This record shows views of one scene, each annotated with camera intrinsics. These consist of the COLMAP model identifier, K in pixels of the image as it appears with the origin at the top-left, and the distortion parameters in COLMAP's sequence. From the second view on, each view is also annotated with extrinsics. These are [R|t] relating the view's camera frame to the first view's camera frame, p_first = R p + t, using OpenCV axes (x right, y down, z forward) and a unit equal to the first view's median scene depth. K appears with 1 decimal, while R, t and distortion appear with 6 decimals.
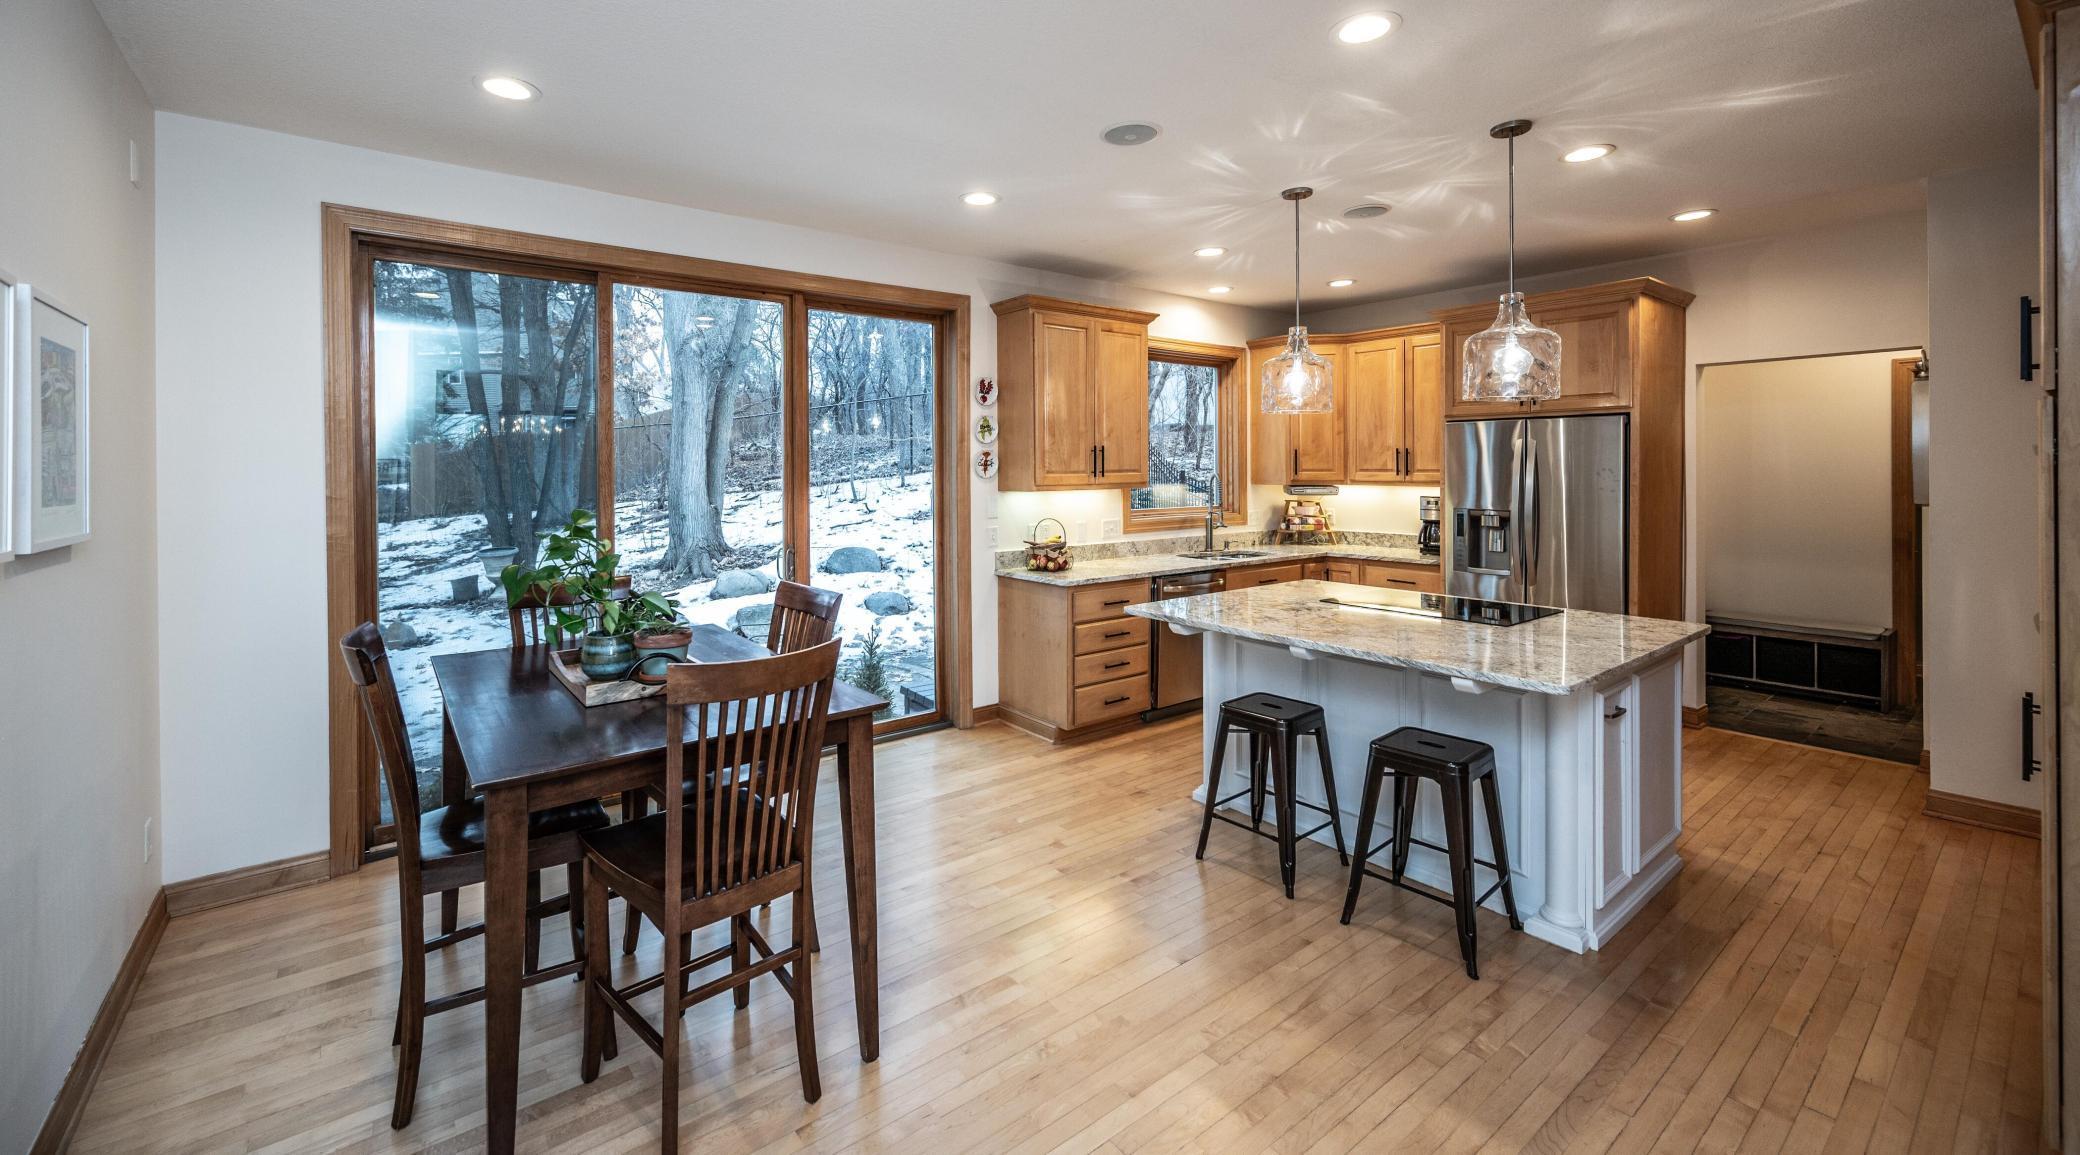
lens RADIAL K [[843.2, 0, 1036.0], [0, 843.2, 473.1], [0, 0, 1]] dist [0.000040, 0.000000]
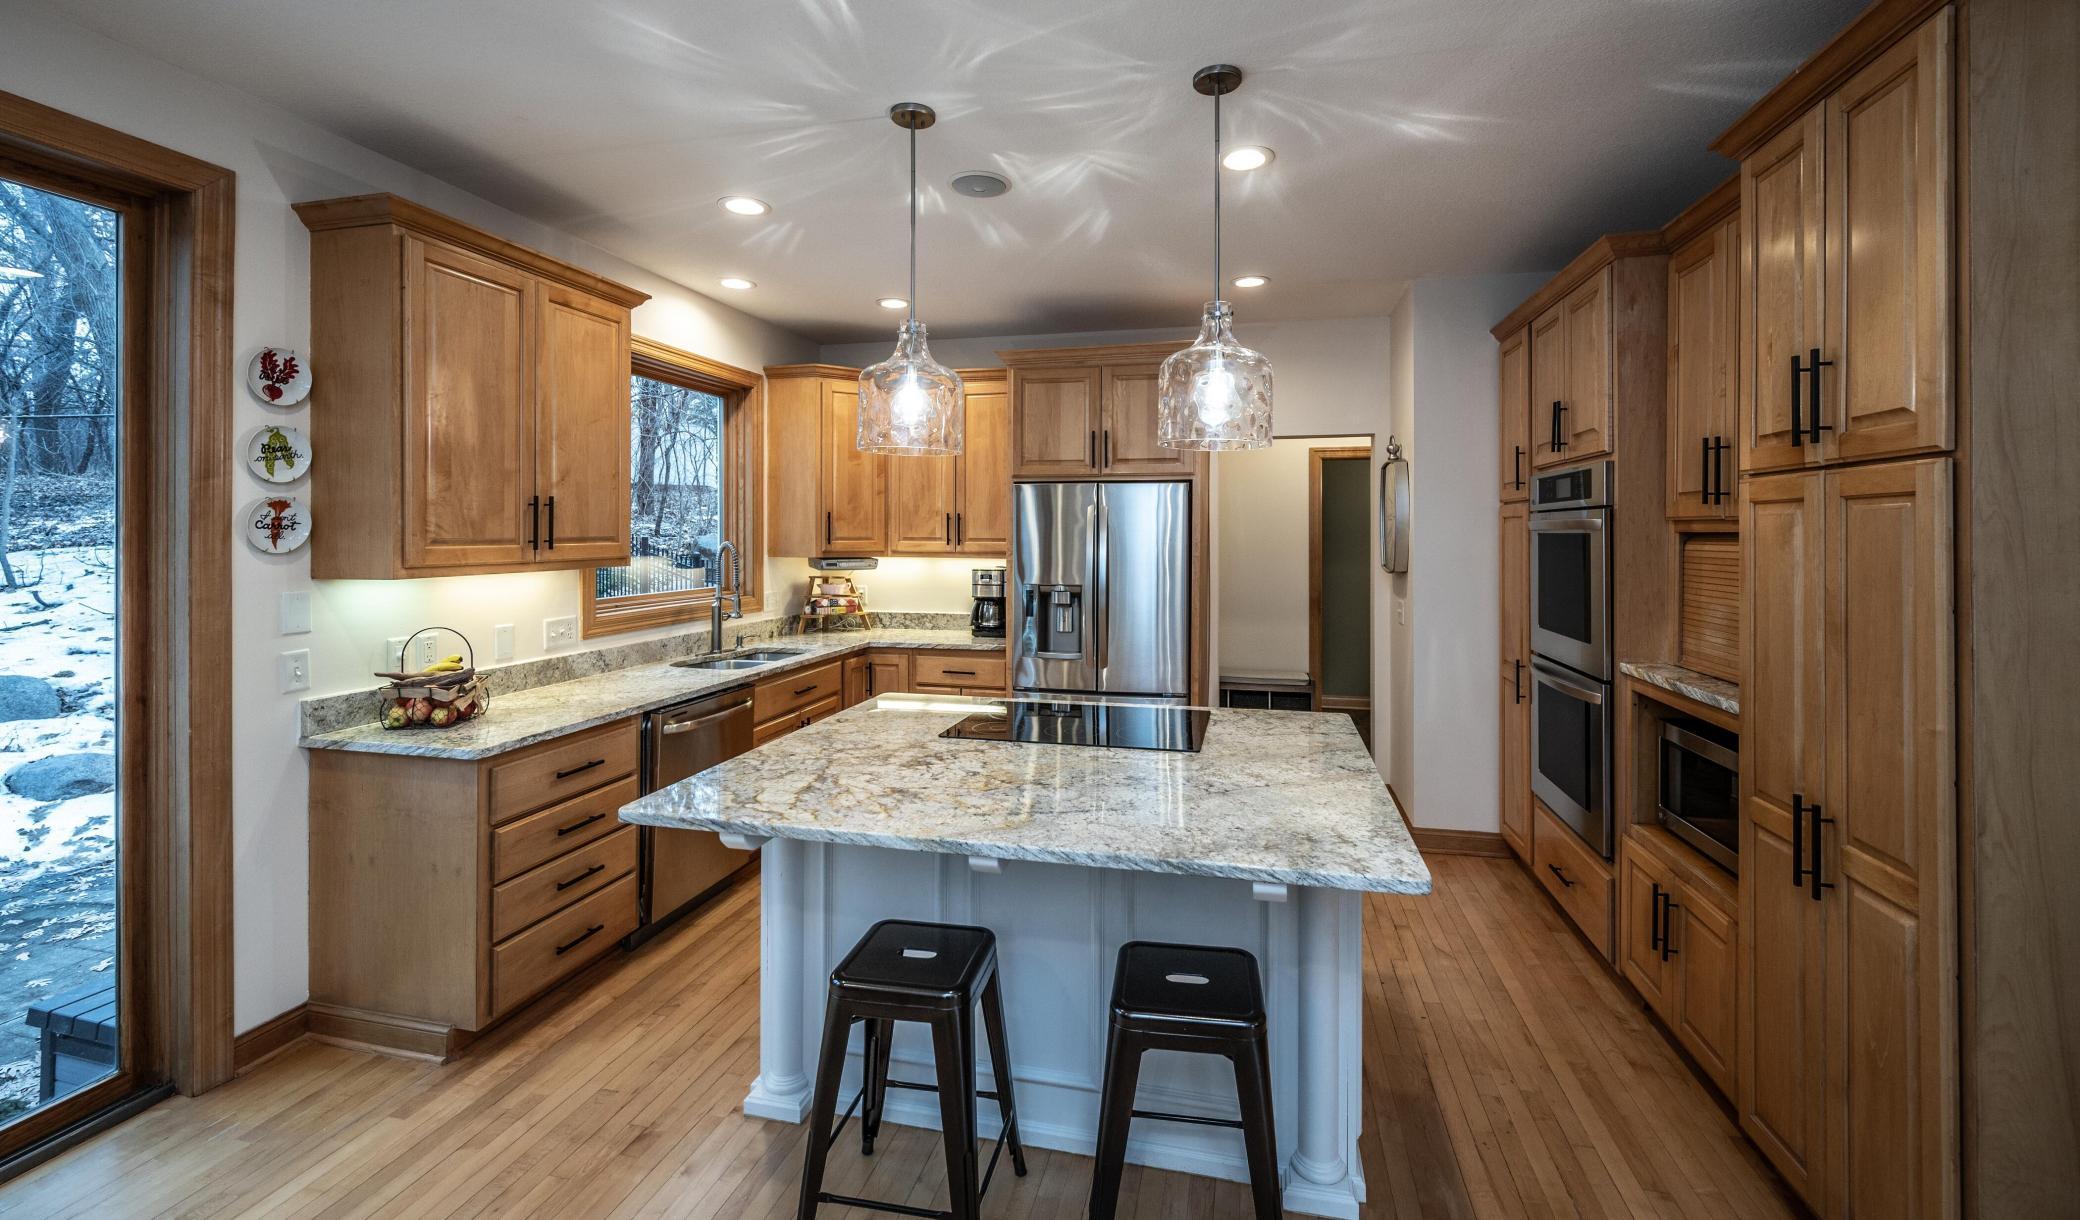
lens RADIAL K [[826.8, 0, 1042.4], [0, 826.8, 533.5], [0, 0, 1]] dist [0.001179, 0.000062]
pose [[0.796122, 0.006801, 0.605098, 0.003696], [-0.002474, 0.999965, -0.007984, -0.003012], [-0.605131, 0.004859, 0.796111, 0.337671]]
